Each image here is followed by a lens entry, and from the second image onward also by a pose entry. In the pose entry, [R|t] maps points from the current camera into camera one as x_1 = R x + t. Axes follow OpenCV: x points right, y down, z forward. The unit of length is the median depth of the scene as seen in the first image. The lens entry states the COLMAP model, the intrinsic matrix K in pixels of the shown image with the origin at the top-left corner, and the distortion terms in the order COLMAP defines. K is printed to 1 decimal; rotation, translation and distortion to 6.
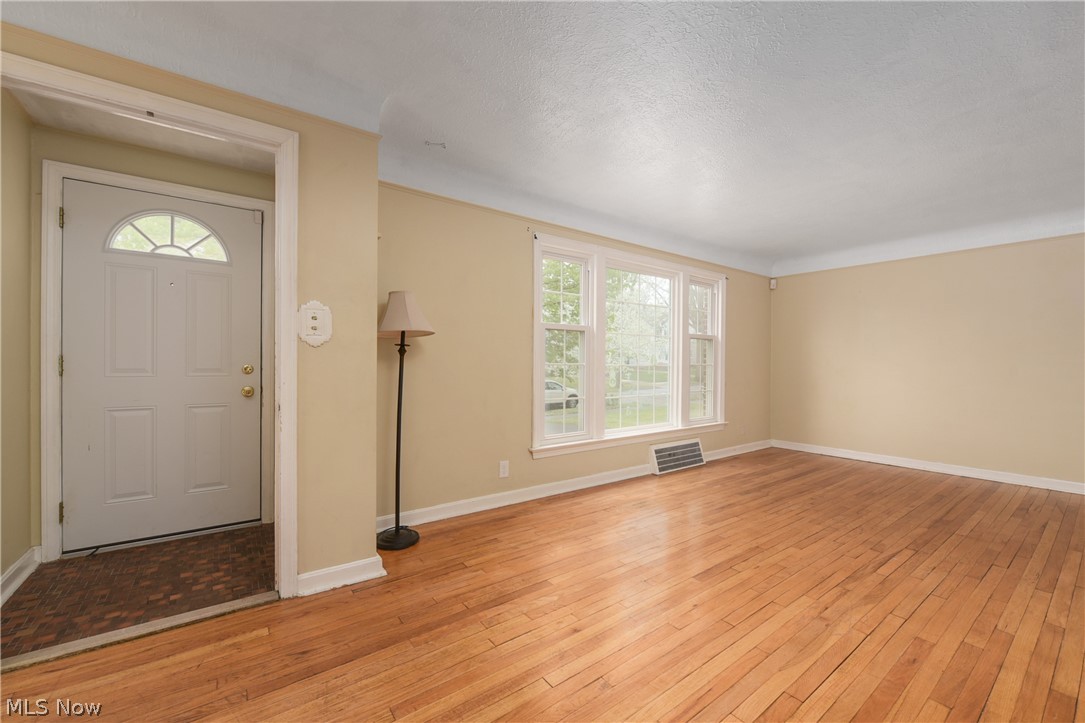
lens RADIAL K [[434.1, 0, 538.6], [0, 434.1, 363.8], [0, 0, 1]] dist [-0.007359, -0.000137]
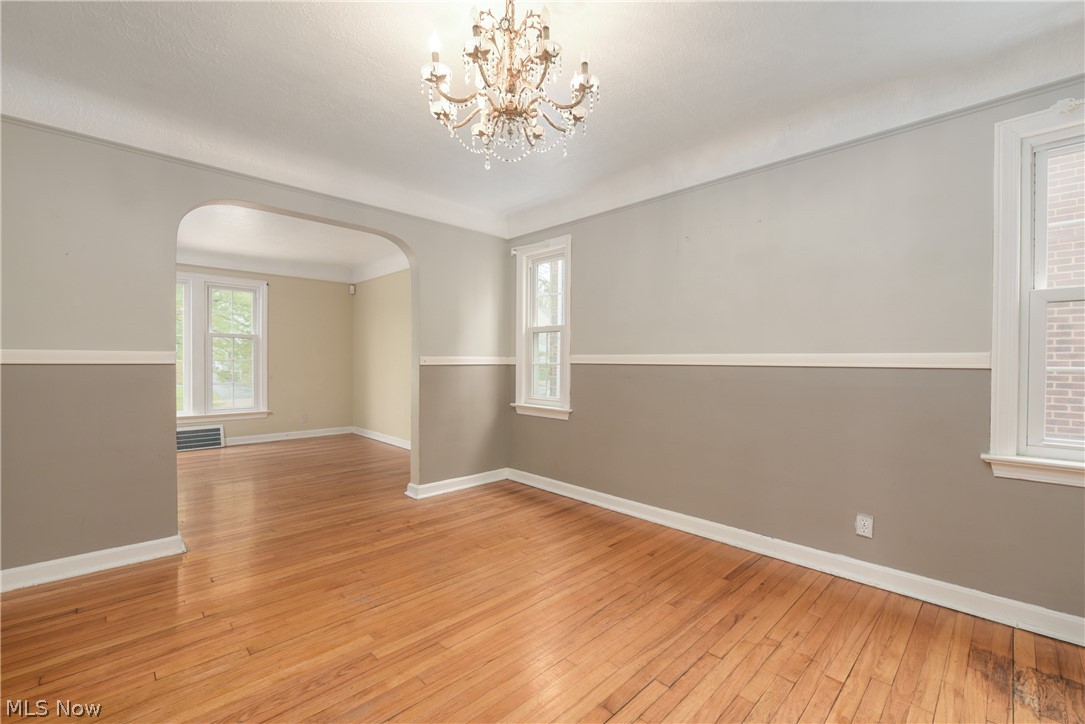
lens RADIAL K [[450.7, 0, 539.2], [0, 450.7, 365.6], [0, 0, 1]] dist [-0.008609, -0.000429]
pose [[0.990805, -0.002734, 0.135273, 1.564578], [0.001578, 0.999961, 0.008652, 0.011093], [-0.135291, -0.008359, 0.990771, -0.428999]]
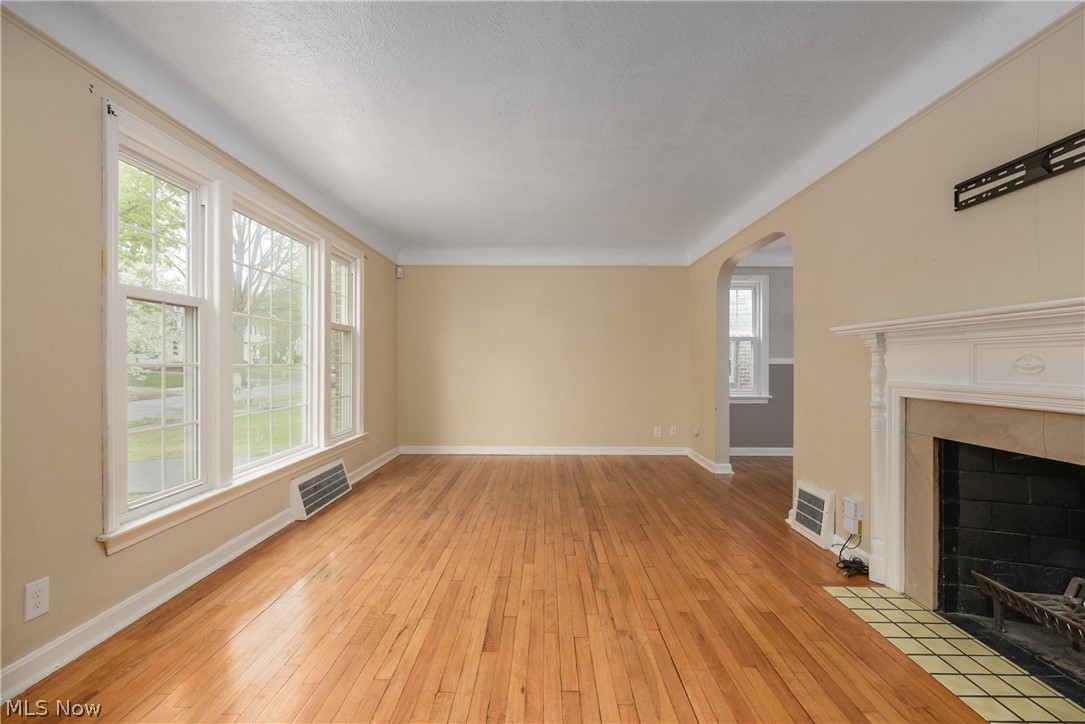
lens RADIAL K [[490.7, 0, 537.7], [0, 490.7, 364.4], [0, 0, 1]] dist [-0.006220, -0.000916]
pose [[0.601829, -0.009343, 0.798571, -0.176056], [0.003885, 0.999954, 0.008771, -0.003467], [-0.798616, -0.002176, 0.601837, 0.292915]]
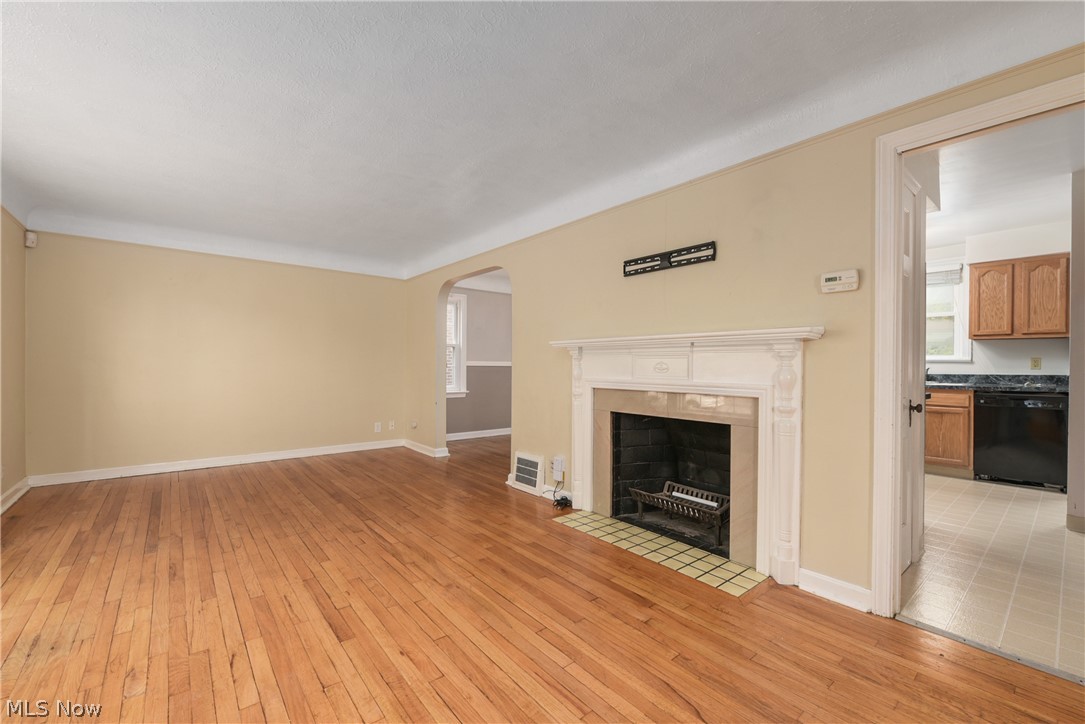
lens RADIAL K [[450.7, 0, 539.2], [0, 450.7, 365.6], [0, 0, 1]] dist [-0.008609, -0.000429]
pose [[-0.056304, -0.009073, 0.998372, -0.320121], [-0.005939, 0.999944, 0.008753, -0.006669], [-0.998396, -0.005436, -0.056354, 0.482235]]
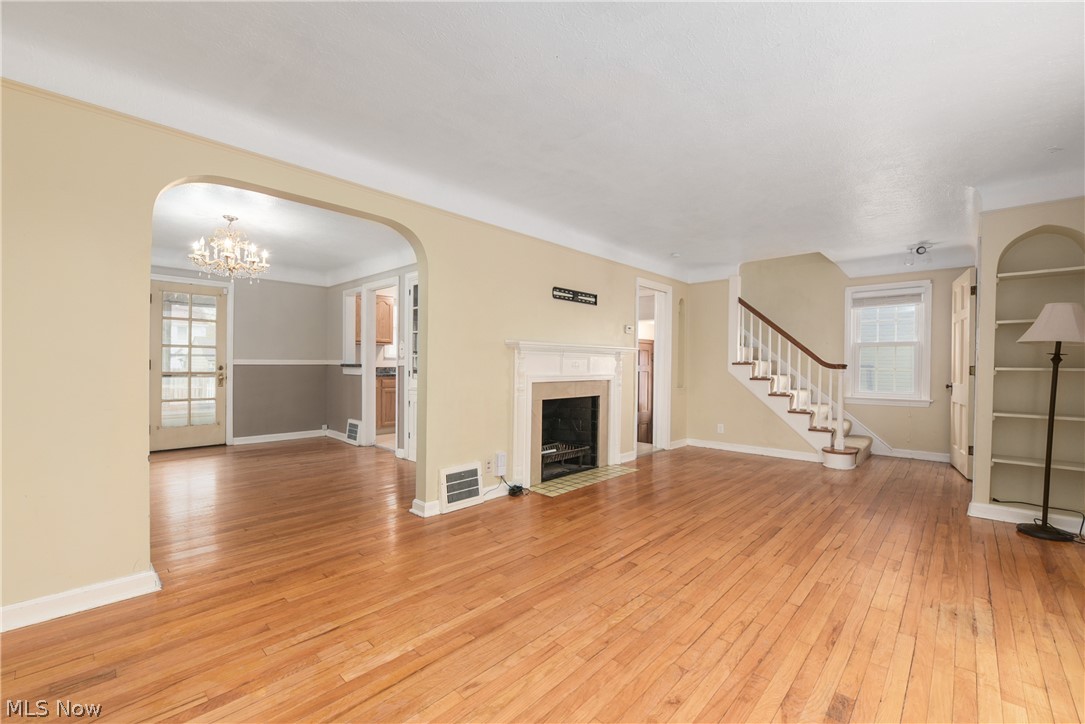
lens RADIAL K [[446.7, 0, 540.1], [0, 446.7, 367.6], [0, 0, 1]] dist [-0.010932, -0.000069]
pose [[-0.983859, -0.014897, -0.178322, 0.931209], [-0.016527, 0.999834, 0.007656, 0.001510], [0.178178, 0.010480, -0.983942, 1.535357]]
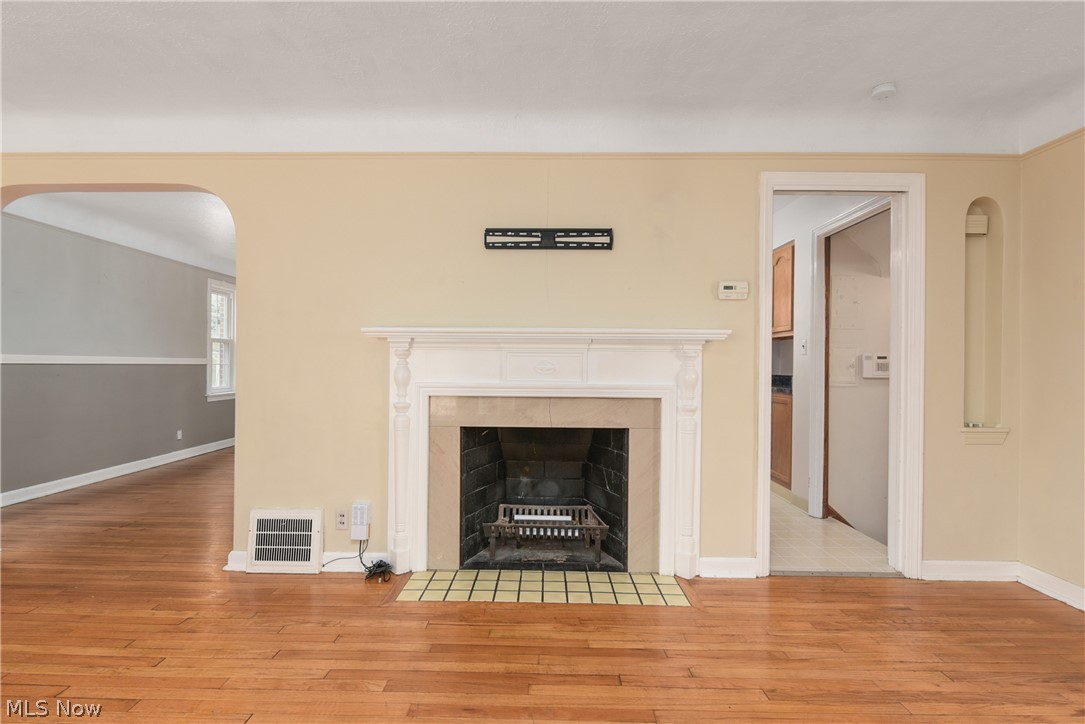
lens RADIAL K [[501.1, 0, 537.8], [0, 501.1, 362.6], [0, 0, 1]] dist [-0.007095, -0.000383]
pose [[-0.799421, -0.013039, 0.600629, 0.081920], [-0.013163, 0.999905, 0.004186, -0.007953], [-0.600626, -0.004560, -0.799517, 0.859569]]
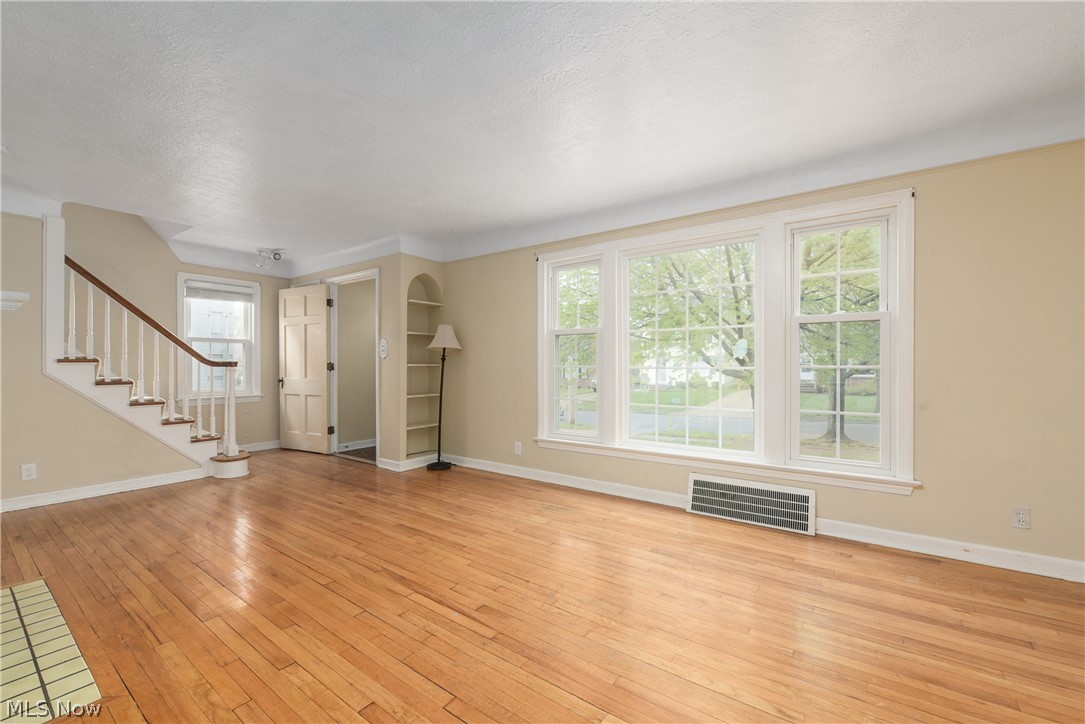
lens RADIAL K [[446.7, 0, 540.1], [0, 446.7, 367.6], [0, 0, 1]] dist [-0.010932, -0.000069]
pose [[0.306152, -0.002292, -0.951980, 1.257866], [-0.000169, 0.999997, -0.002462, 0.006912], [0.951983, 0.000915, 0.306150, 0.688914]]
